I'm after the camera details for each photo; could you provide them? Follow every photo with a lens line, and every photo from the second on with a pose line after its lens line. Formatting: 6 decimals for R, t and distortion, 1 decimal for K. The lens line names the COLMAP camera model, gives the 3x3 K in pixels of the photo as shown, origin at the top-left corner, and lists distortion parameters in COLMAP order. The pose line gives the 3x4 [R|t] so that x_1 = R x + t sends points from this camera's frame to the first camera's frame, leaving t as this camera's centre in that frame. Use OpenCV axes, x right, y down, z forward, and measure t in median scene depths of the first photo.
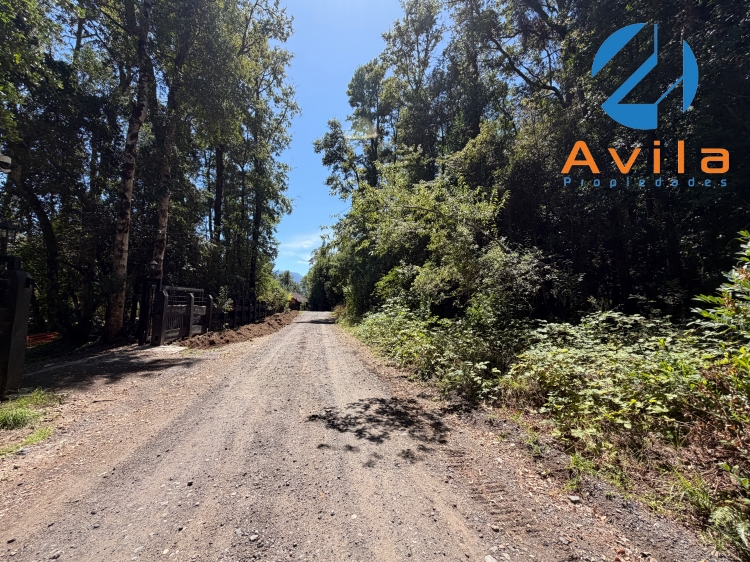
lens RADIAL K [[295.8, 0, 373.1], [0, 295.8, 281.3], [0, 0, 1]] dist [-0.001854, 0.000582]
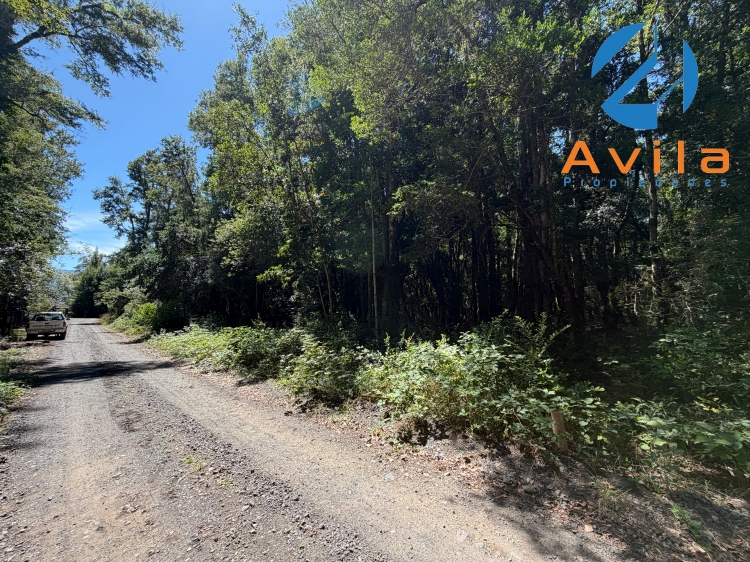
lens RADIAL K [[295.8, 0, 376.5], [0, 295.8, 280.6], [0, 0, 1]] dist [-0.001854, 0.000582]
pose [[0.821877, 0.069253, 0.565440, 0.122280], [-0.058209, 0.997597, -0.037574, -0.089516], [-0.566684, -0.002032, 0.823933, -0.811290]]
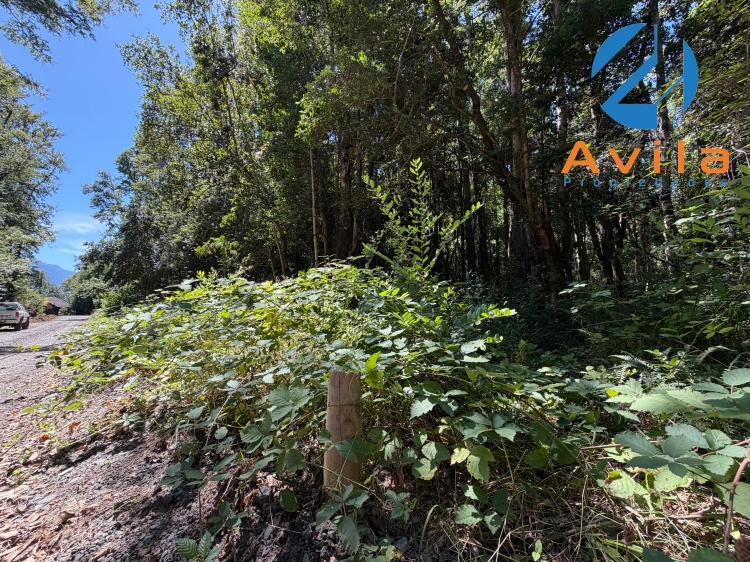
lens RADIAL K [[295.8, 0, 377.5], [0, 295.8, 281.9], [0, 0, 1]] dist [-0.001854, 0.000582]
pose [[0.834510, 0.042076, 0.549384, 0.185406], [-0.038823, 0.999092, -0.017545, -0.071042], [-0.549624, -0.006687, 0.835386, -0.798385]]
